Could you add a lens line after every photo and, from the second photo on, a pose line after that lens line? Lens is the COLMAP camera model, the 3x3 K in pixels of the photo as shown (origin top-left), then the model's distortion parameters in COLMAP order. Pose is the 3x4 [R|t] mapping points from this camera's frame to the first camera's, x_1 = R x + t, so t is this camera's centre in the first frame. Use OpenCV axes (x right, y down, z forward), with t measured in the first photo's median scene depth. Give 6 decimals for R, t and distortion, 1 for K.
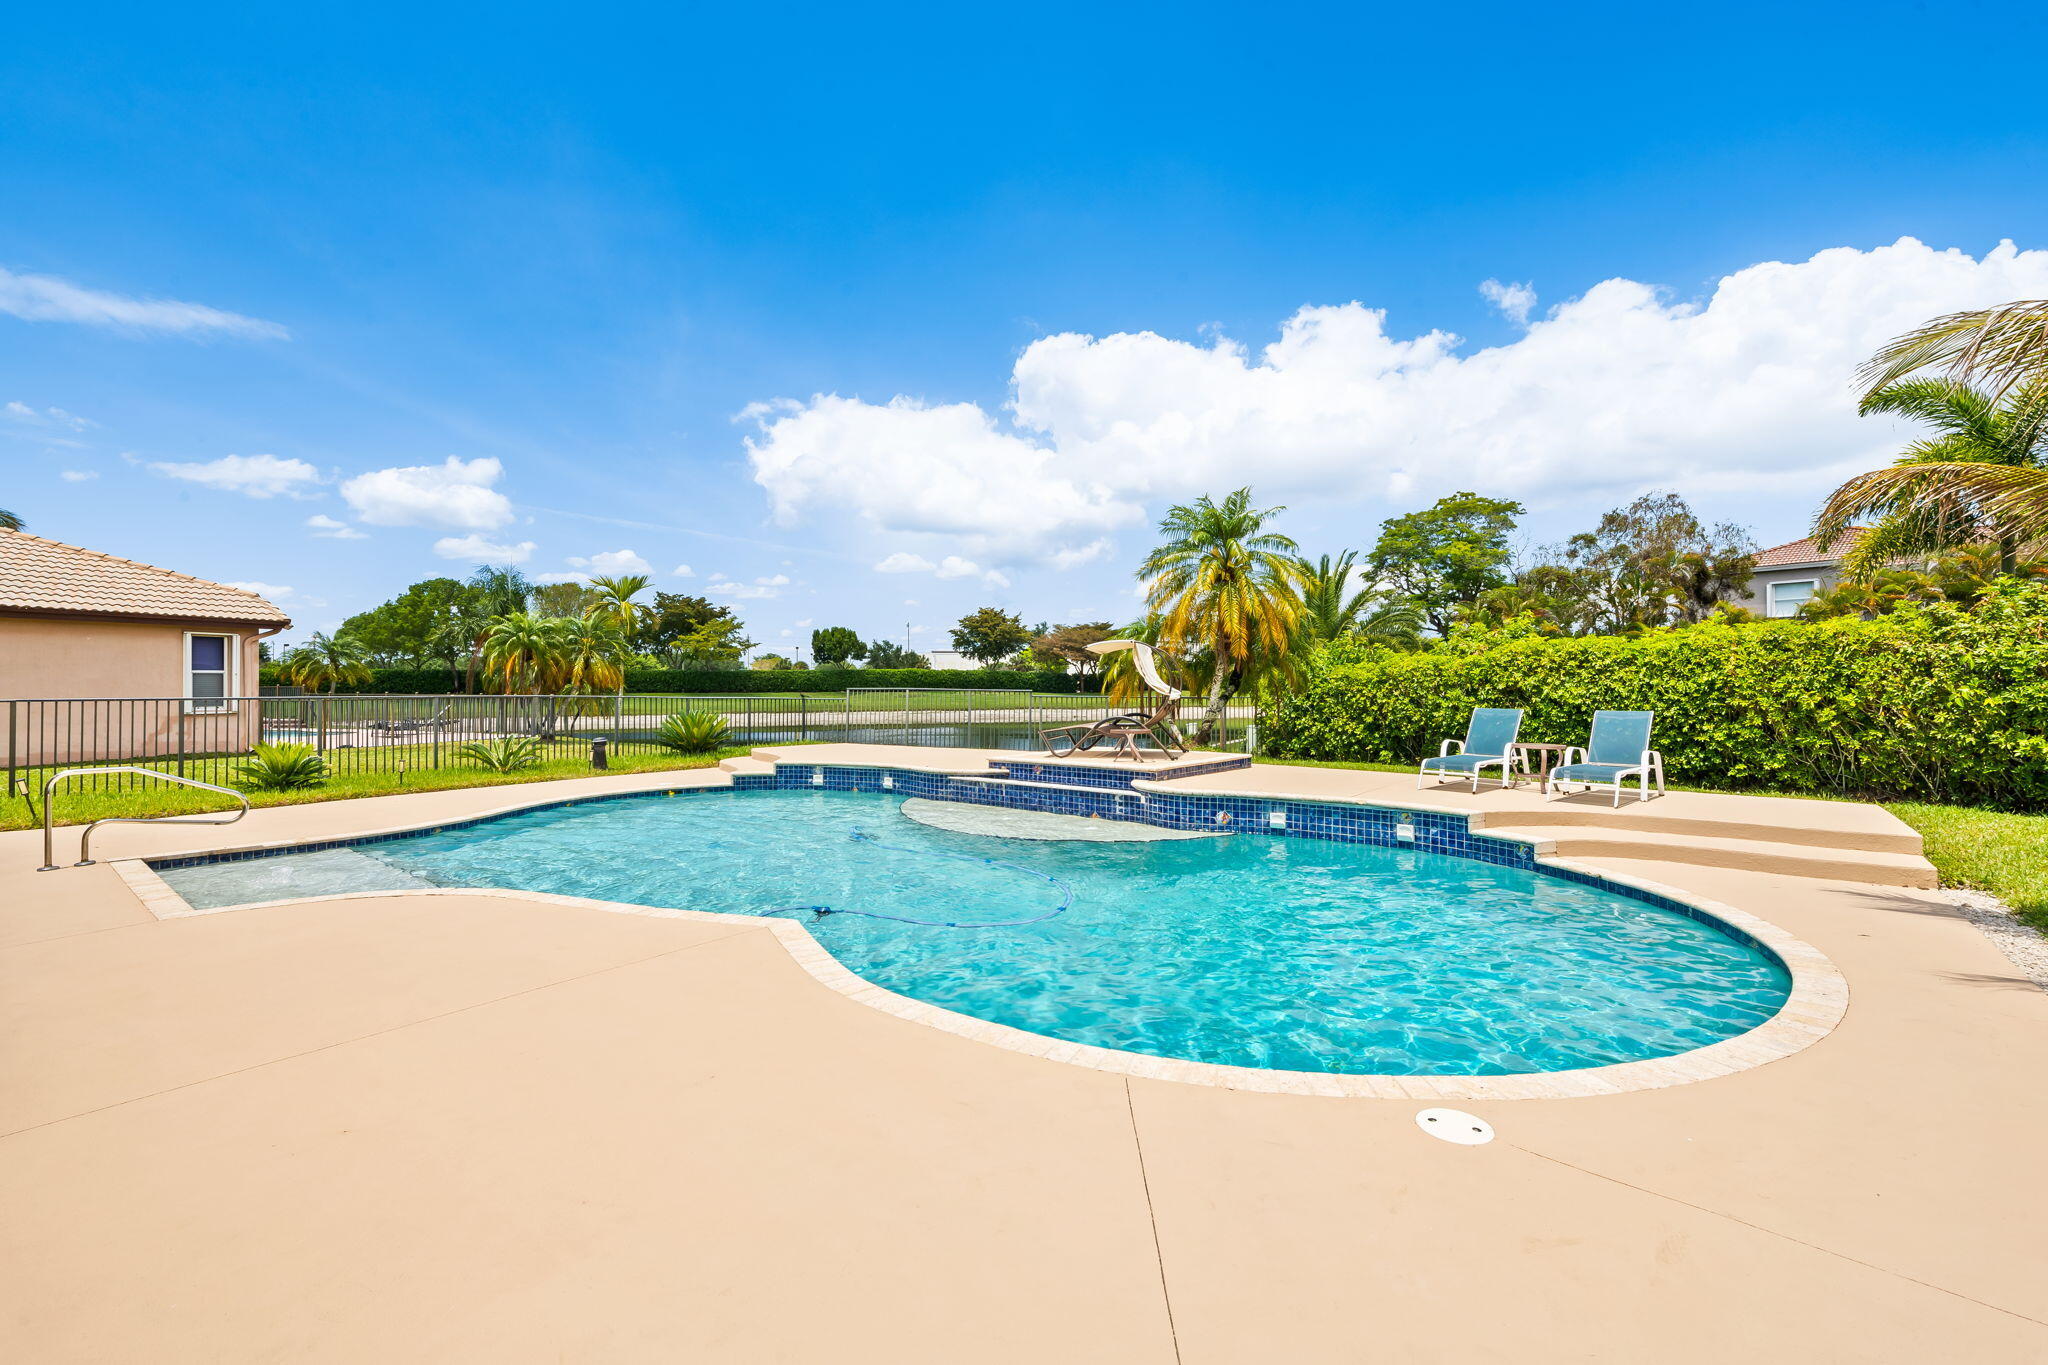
lens RADIAL K [[858.8, 0, 1016.7], [0, 858.8, 679.4], [0, 0, 1]] dist [0.003192, -0.005168]
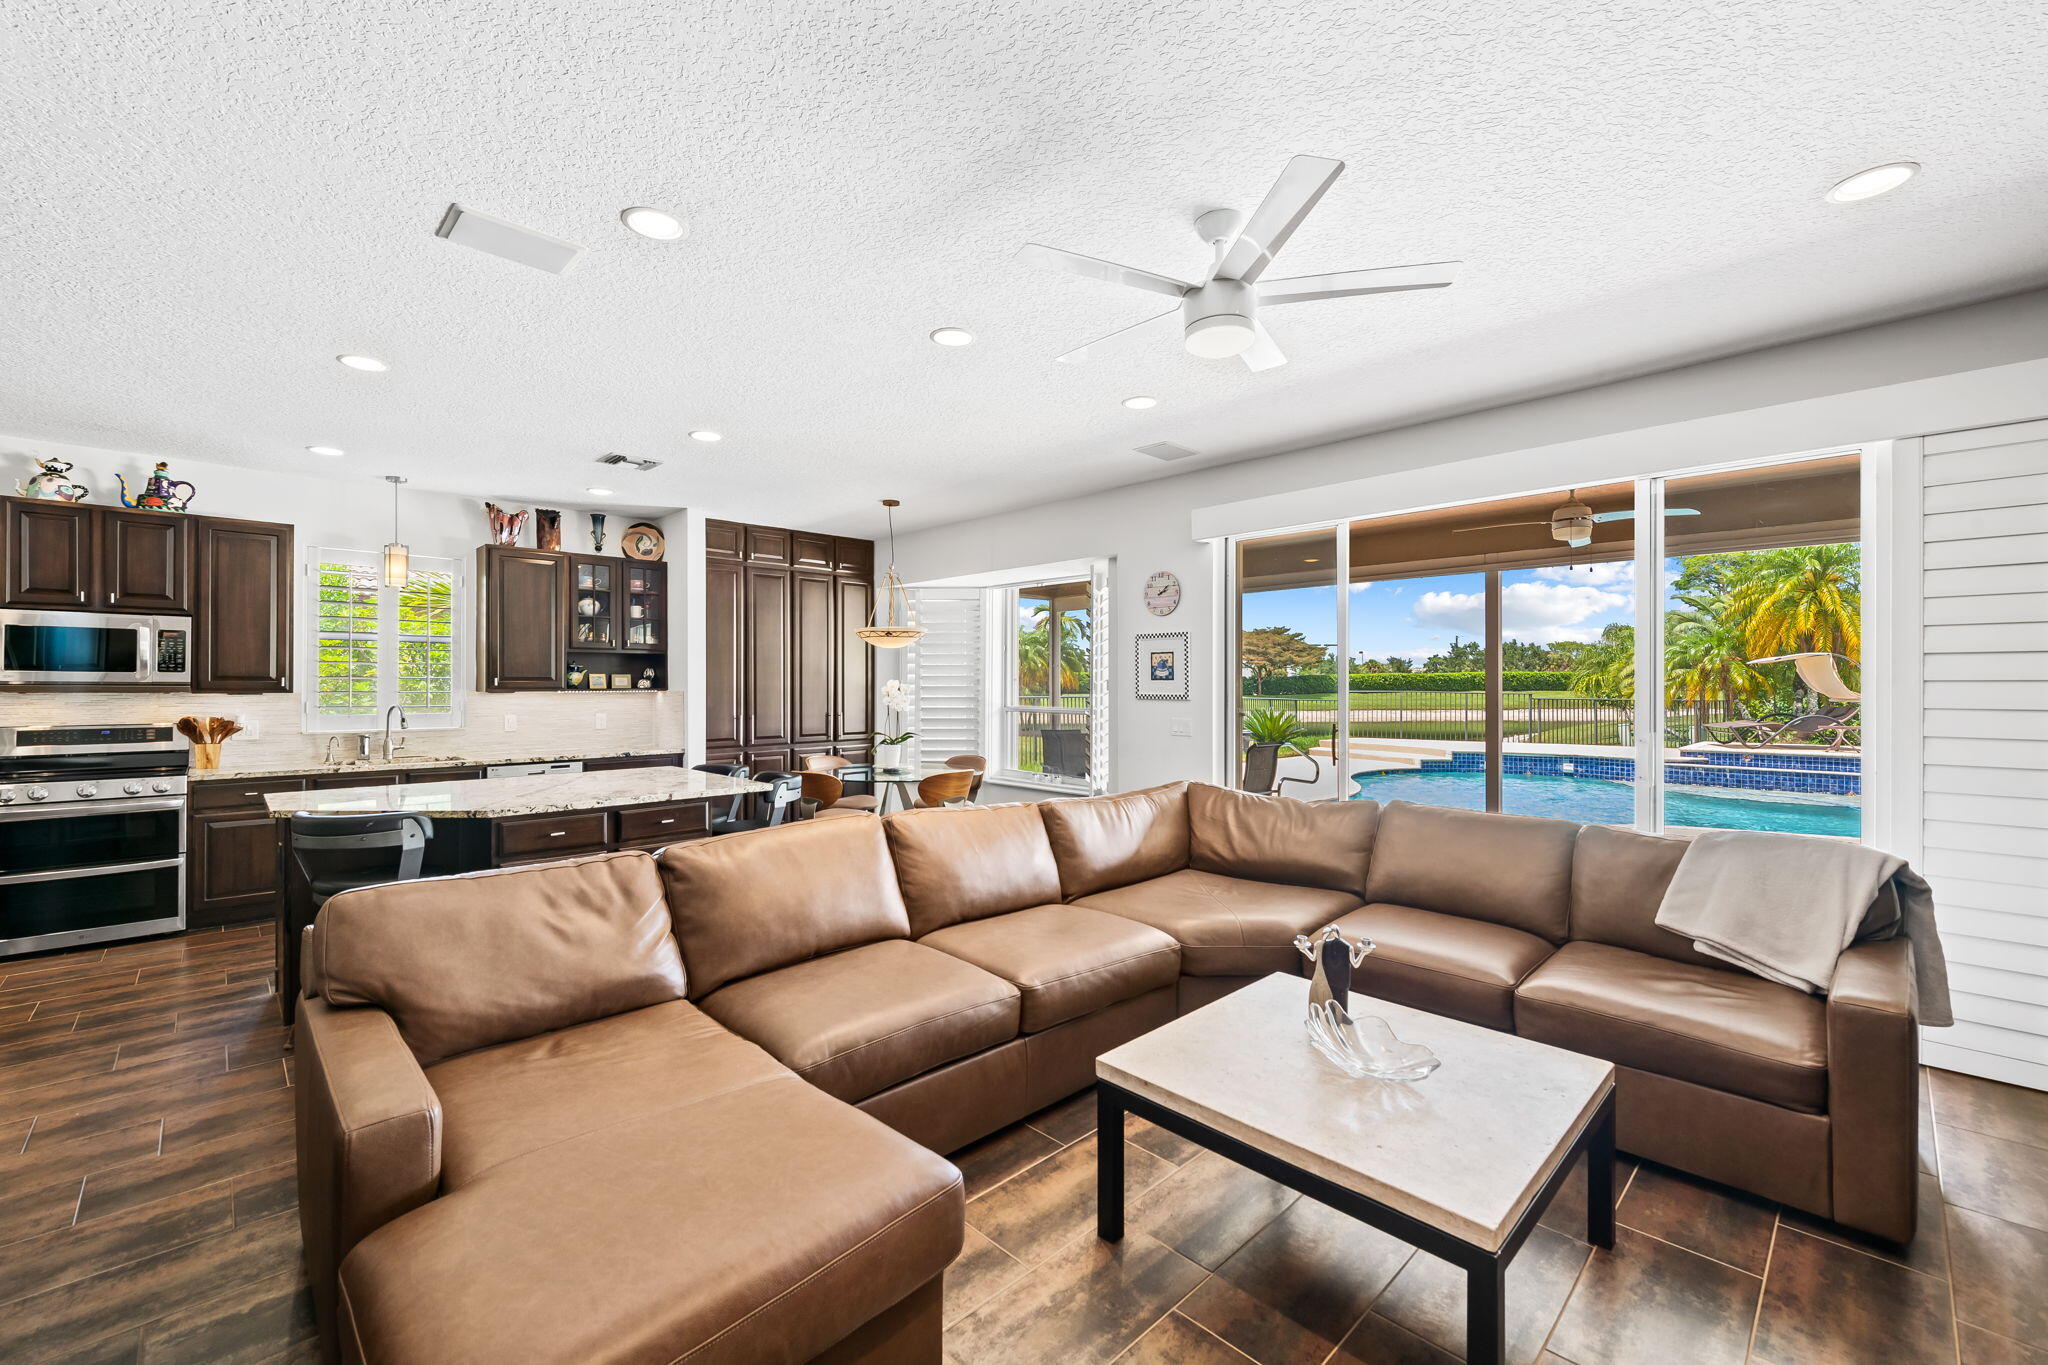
lens RADIAL K [[837.7, 0, 1016.2], [0, 837.7, 681.0], [0, 0, 1]] dist [0.006957, -0.004415]
pose [[0.993164, 0.003320, -0.116676, -0.890055], [-0.003411, 0.999994, -0.000585, -0.000281], [0.116673, 0.000979, 0.993170, -0.316668]]
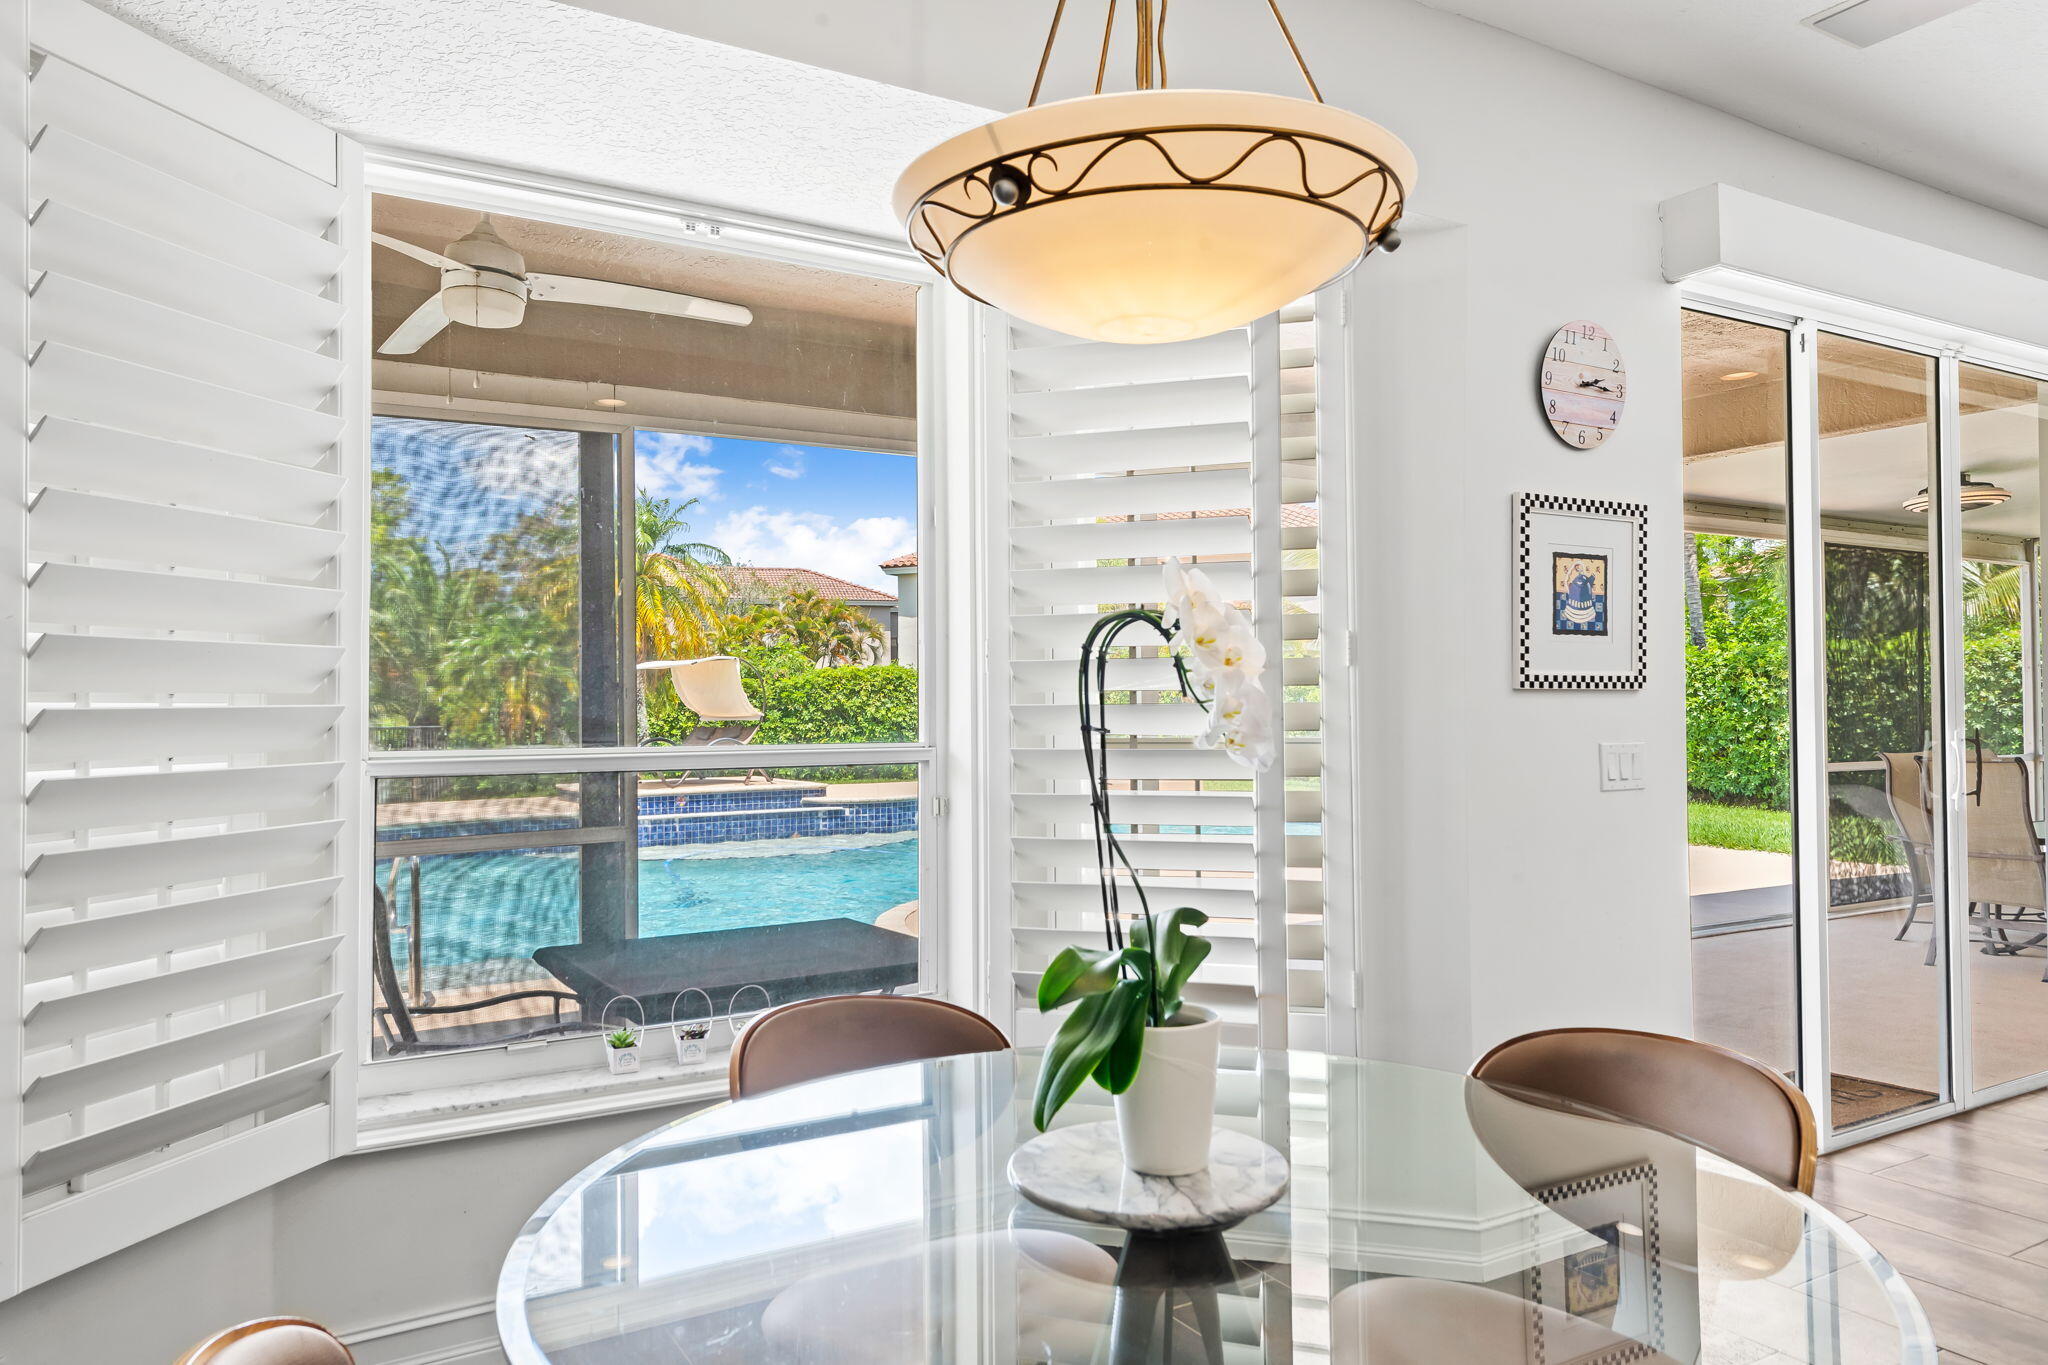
lens RADIAL K [[1348.8, 0, 1010.8], [0, 1348.8, 684.7], [0, 0, 1]] dist [0.011257, 0.001124]
pose [[0.345114, 0.015084, 0.938440, -1.171431], [0.005264, 0.999824, -0.018006, 0.013635], [-0.938546, 0.011154, 0.344974, 0.214513]]
